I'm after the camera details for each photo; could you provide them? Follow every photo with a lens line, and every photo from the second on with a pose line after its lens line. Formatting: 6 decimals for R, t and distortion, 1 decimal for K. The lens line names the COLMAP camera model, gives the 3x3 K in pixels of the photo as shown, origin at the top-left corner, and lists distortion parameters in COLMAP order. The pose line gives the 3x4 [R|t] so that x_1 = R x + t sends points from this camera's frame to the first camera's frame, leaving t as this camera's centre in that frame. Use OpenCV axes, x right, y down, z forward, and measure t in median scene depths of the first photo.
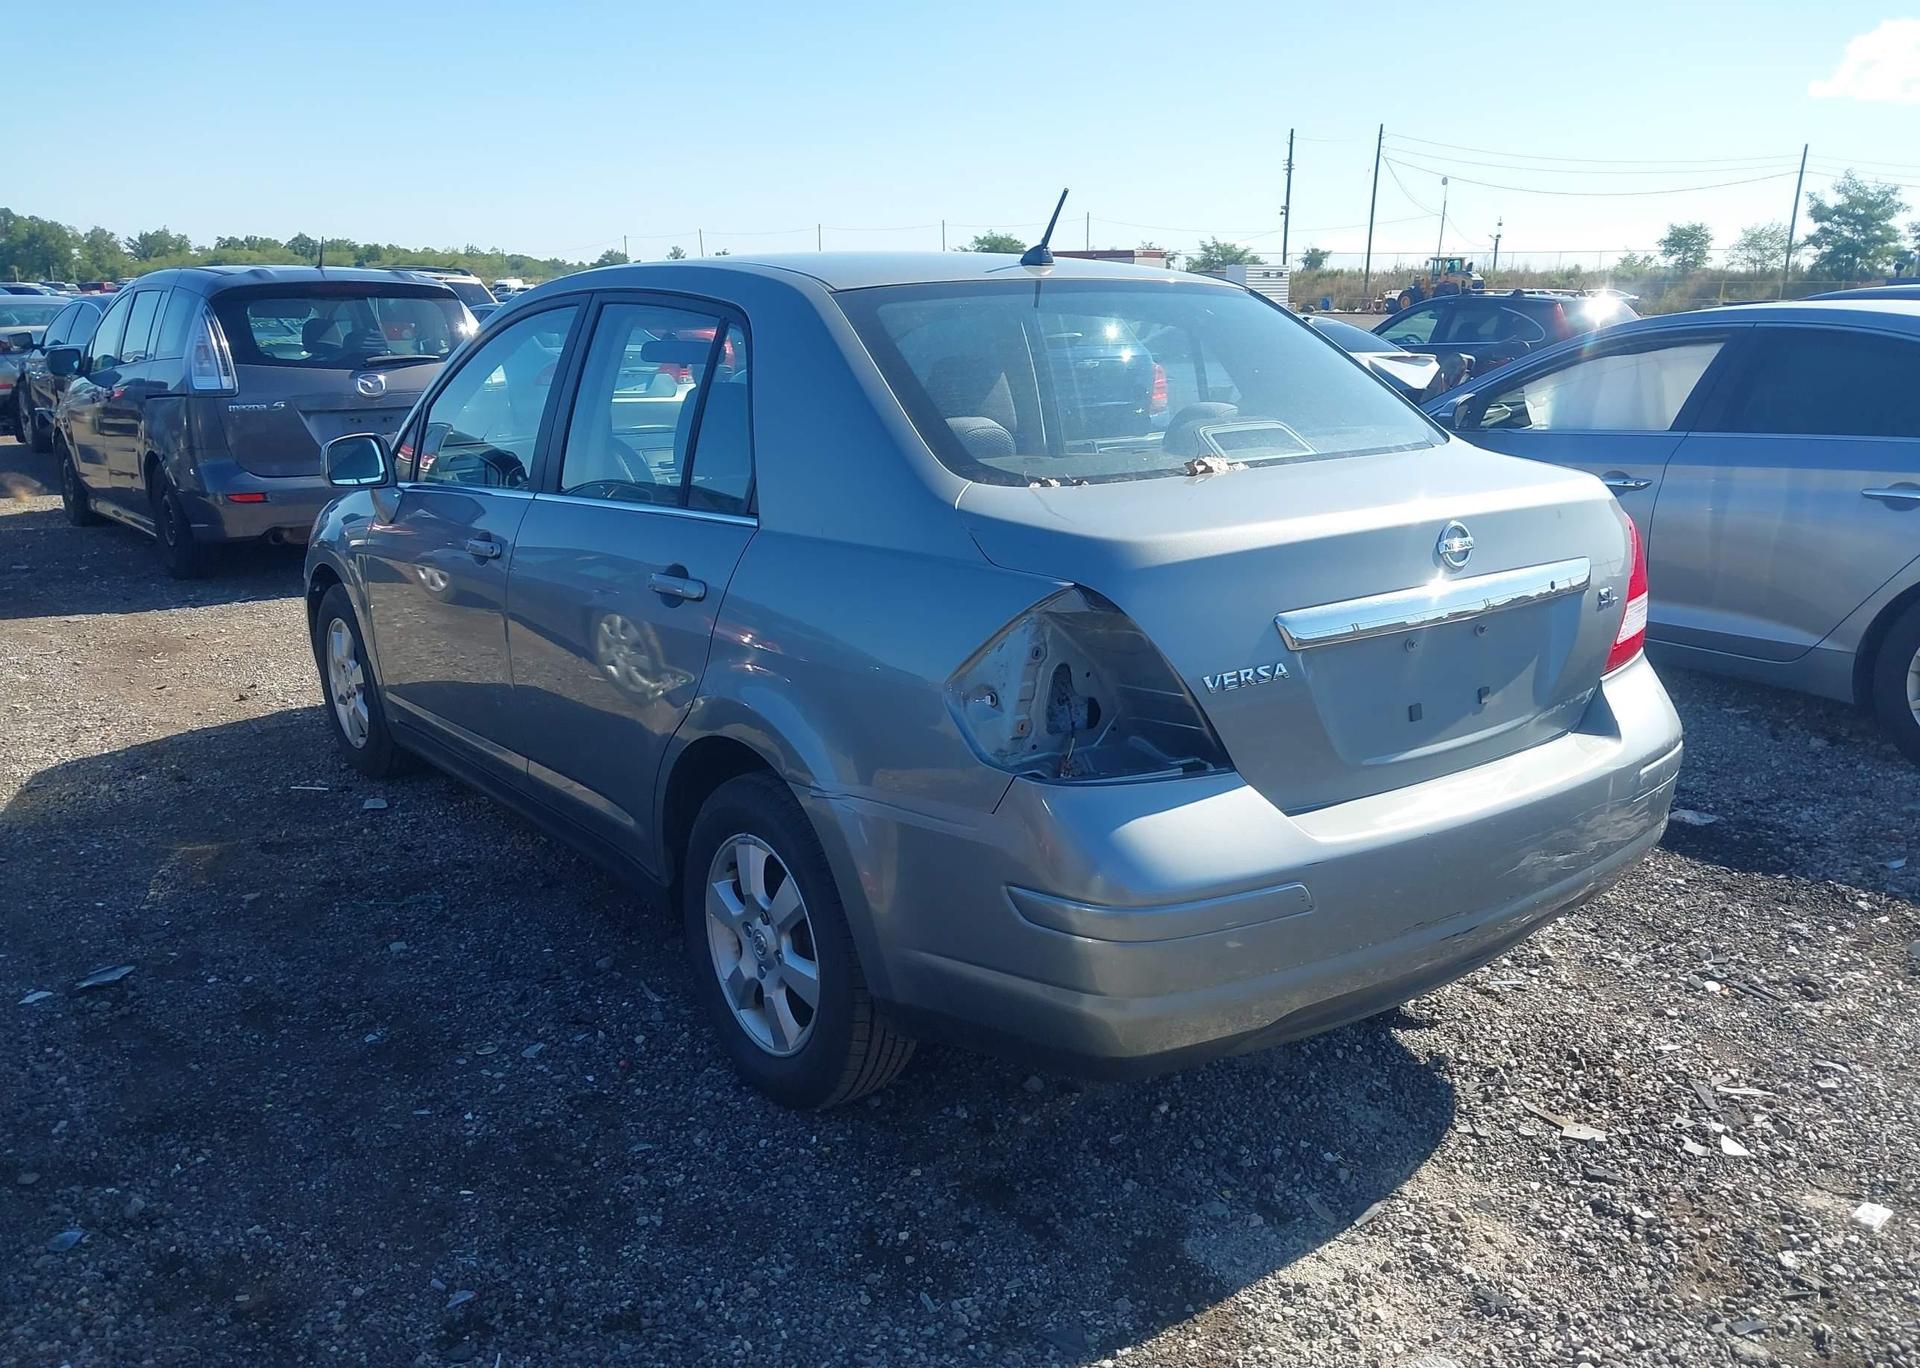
lens RADIAL K [[1559.3, 0, 954.9], [0, 1559.3, 672.8], [0, 0, 1]] dist [0.004042, -0.012019]
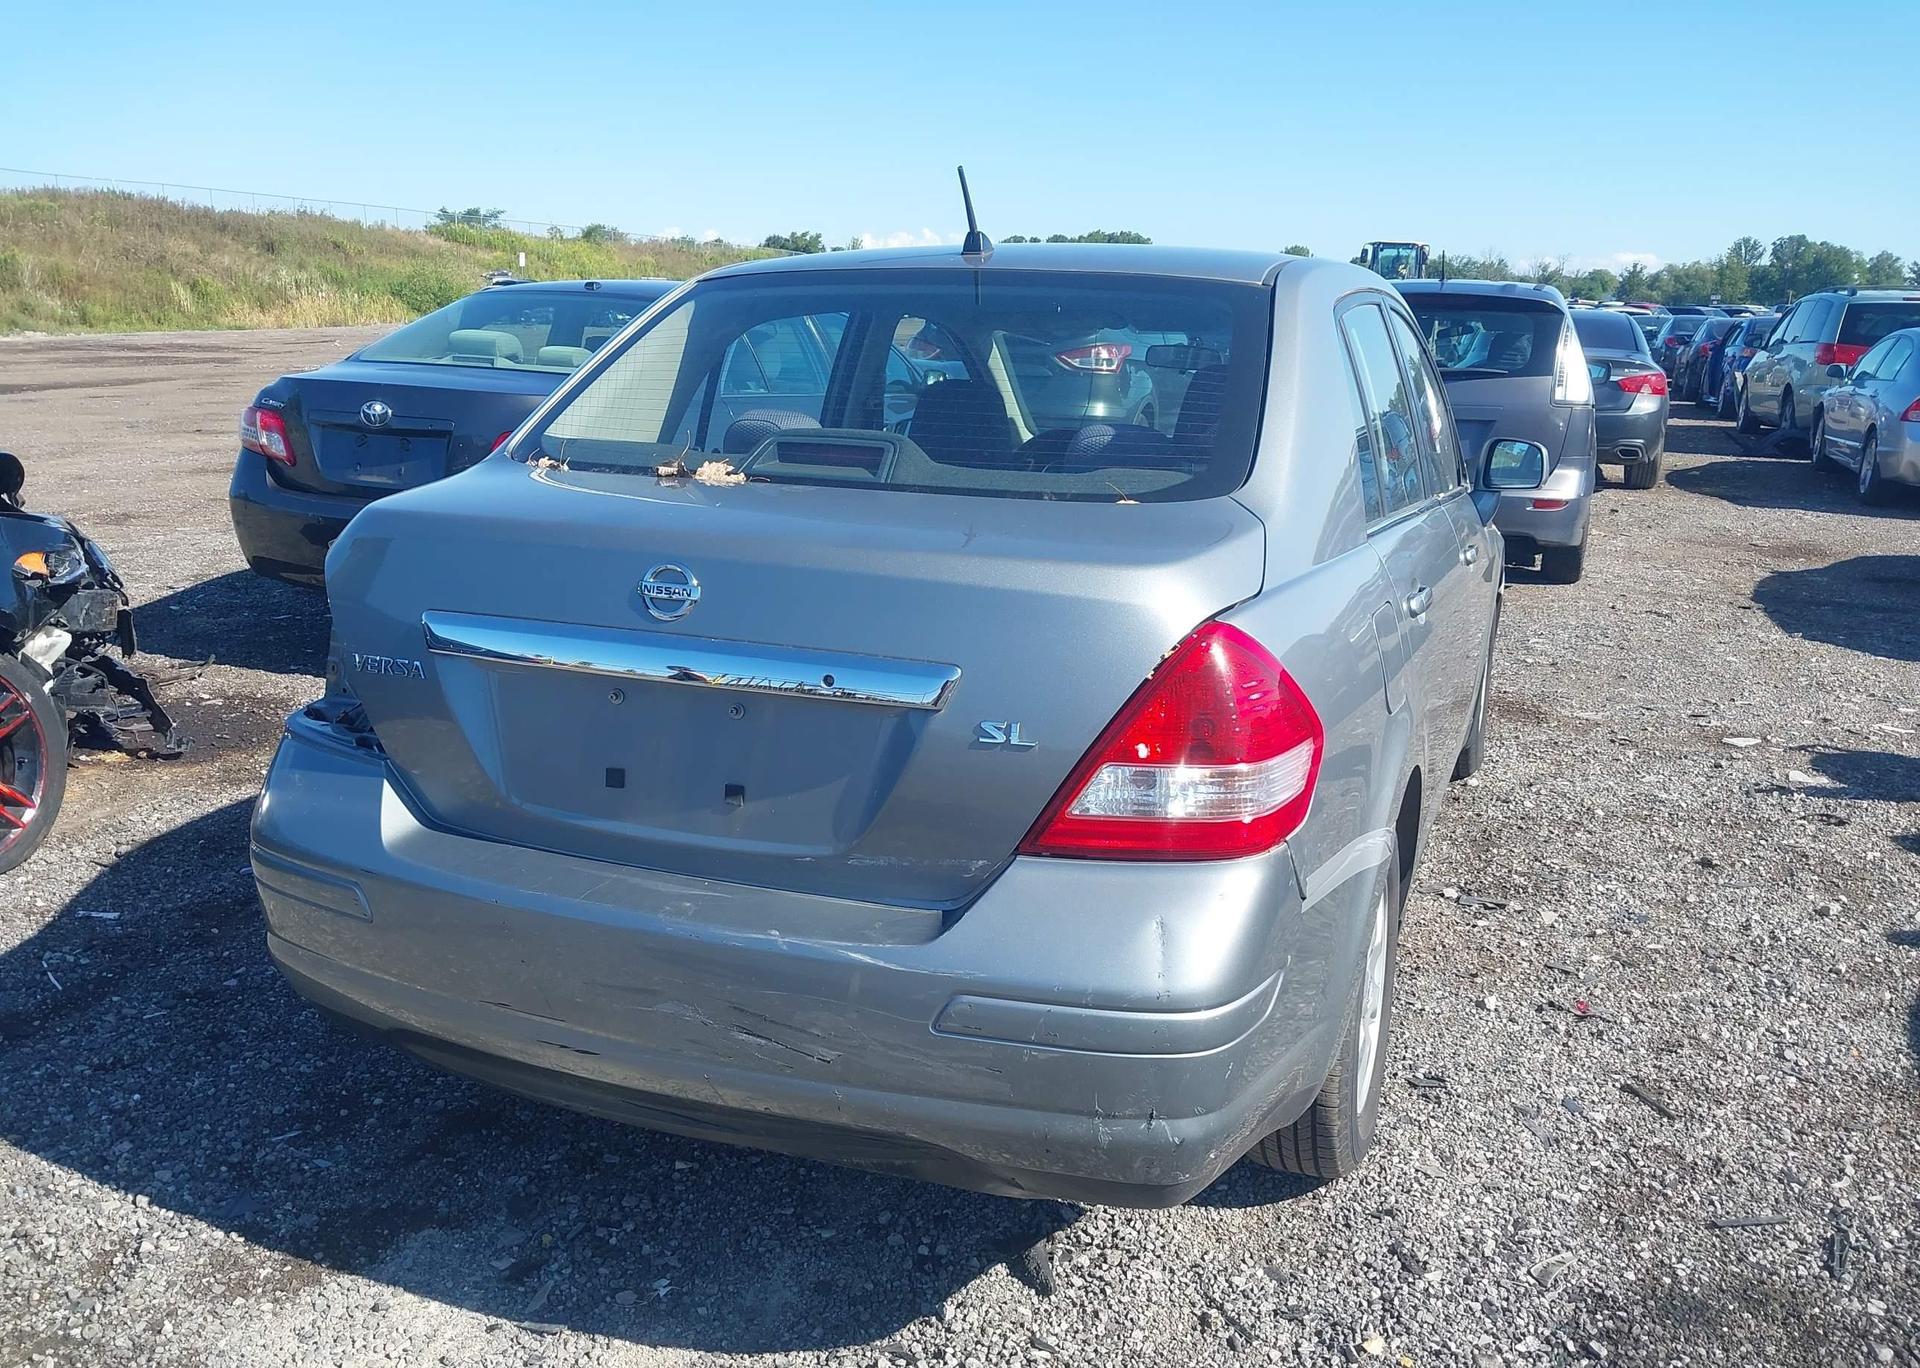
lens RADIAL K [[1559.3, 0, 956.7], [0, 1559.3, 689.9], [0, 0, 1]] dist [0.004042, -0.012019]
pose [[0.510338, 0.215033, -0.832656, 0.906545], [-0.219636, 0.968714, 0.115554, -0.132372], [0.831453, 0.123909, 0.541601, 0.590307]]
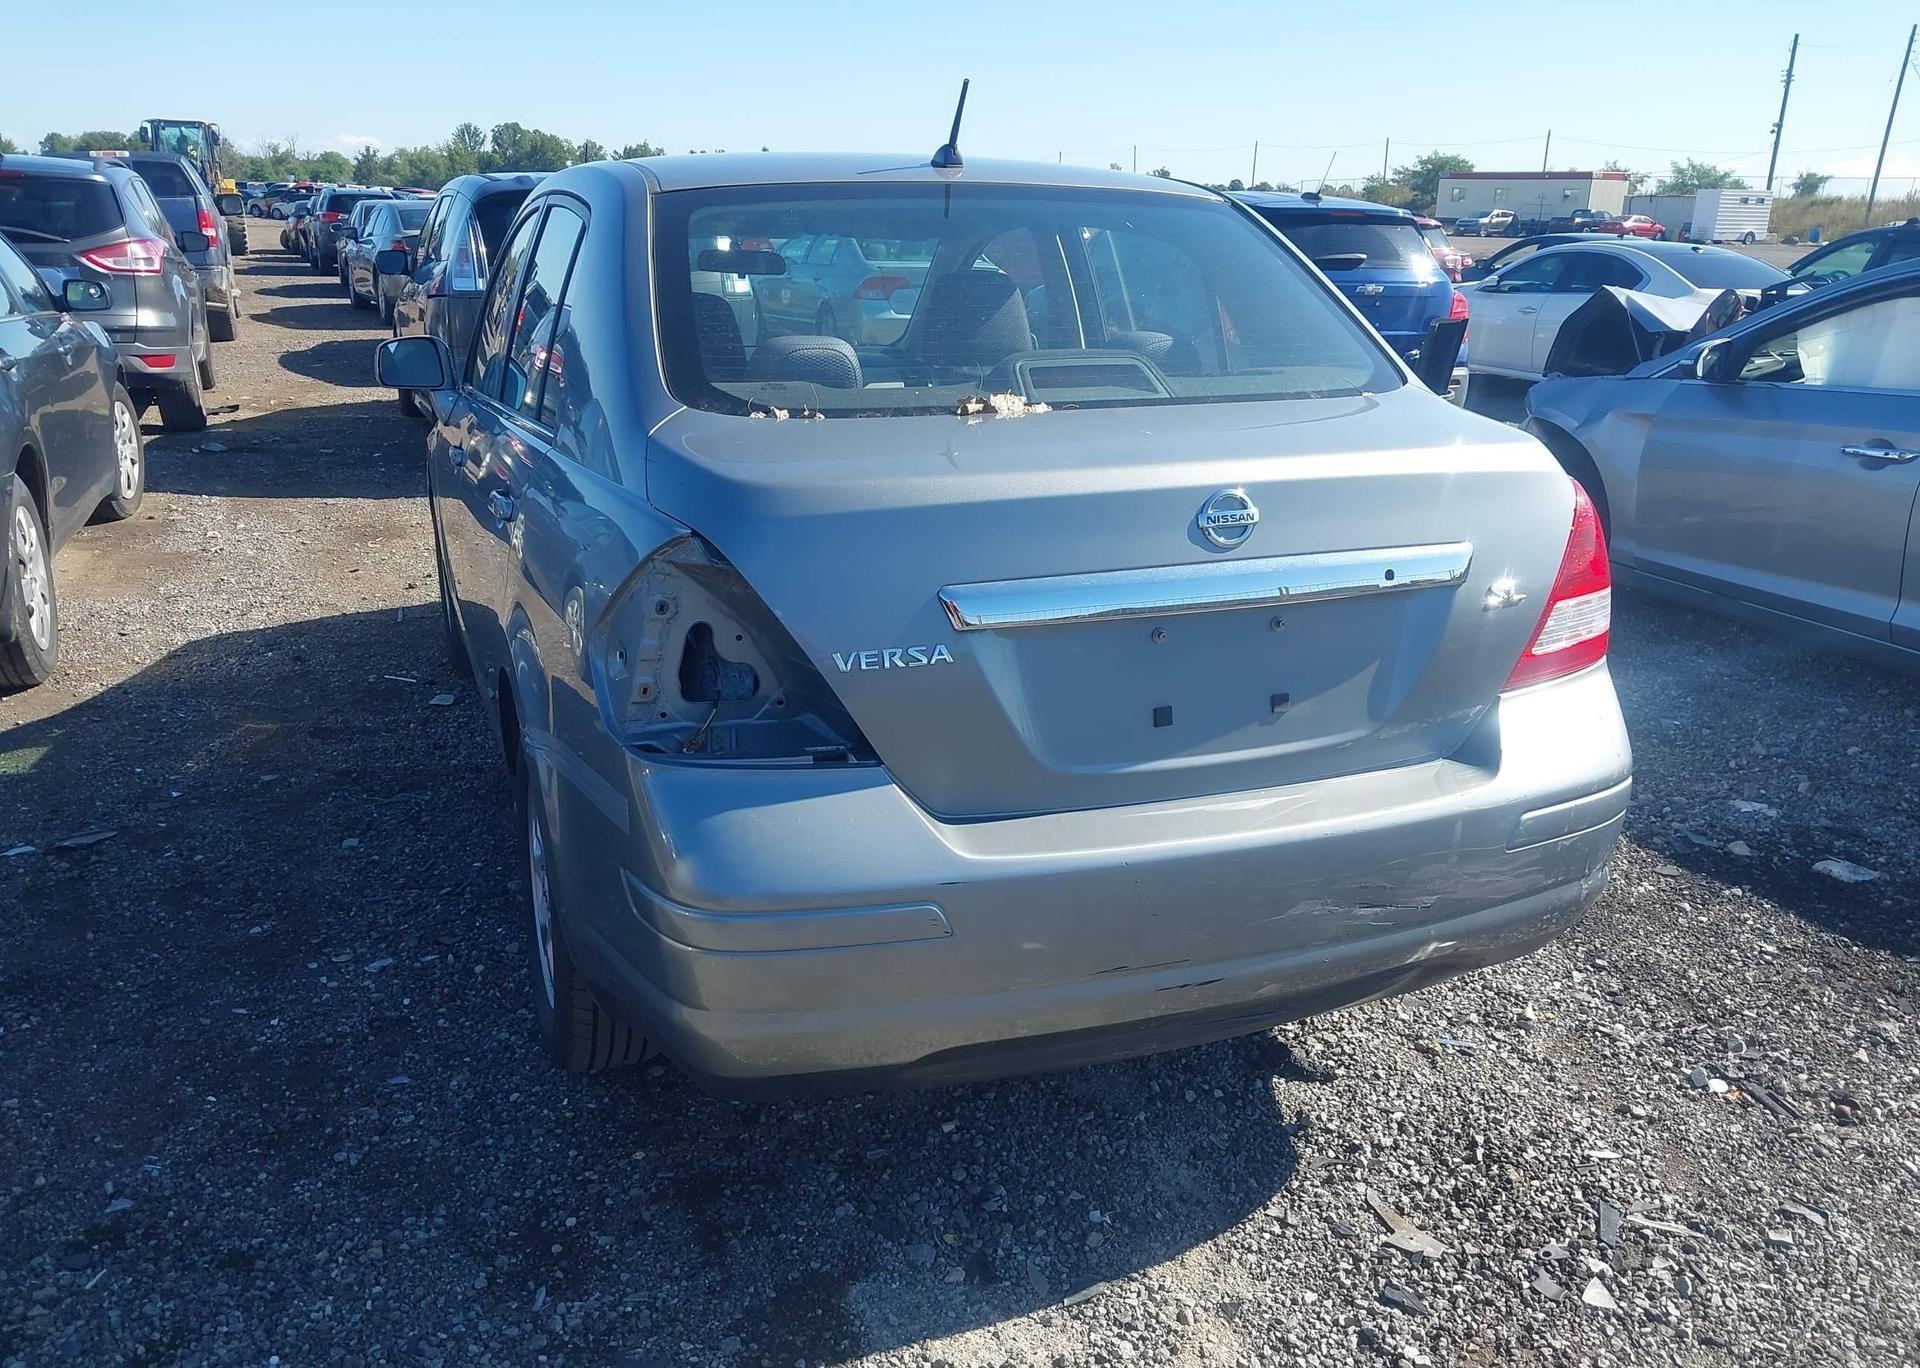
lens RADIAL K [[1559.3, 0, 958.8], [0, 1559.3, 682.9], [0, 0, 1]] dist [0.004042, -0.012019]
pose [[0.963212, 0.092740, -0.252233, 0.334925], [-0.078997, 0.994812, 0.064098, -0.030934], [0.256869, -0.041815, 0.965541, 0.148902]]
